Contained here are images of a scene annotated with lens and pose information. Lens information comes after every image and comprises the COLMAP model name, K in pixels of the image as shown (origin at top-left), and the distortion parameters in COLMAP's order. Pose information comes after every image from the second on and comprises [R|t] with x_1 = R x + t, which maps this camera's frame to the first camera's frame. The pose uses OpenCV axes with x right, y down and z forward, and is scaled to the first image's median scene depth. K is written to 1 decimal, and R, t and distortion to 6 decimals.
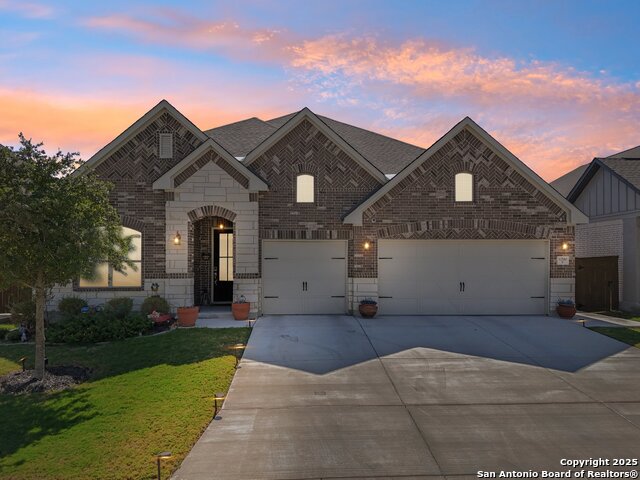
lens RADIAL K [[482.8, 0, 306.0], [0, 482.8, 240.1], [0, 0, 1]] dist [0.057187, -0.069909]
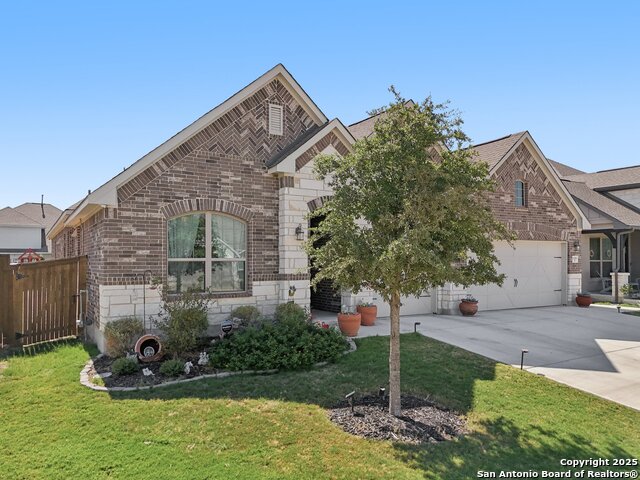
lens RADIAL K [[482.8, 0, 306.0], [0, 482.8, 240.1], [0, 0, 1]] dist [0.057187, -0.069909]
pose [[0.878870, 0.019543, 0.476660, -0.638221], [-0.021827, 0.999761, -0.000746, 0.009625], [-0.476561, -0.009748, 0.879087, 0.253748]]
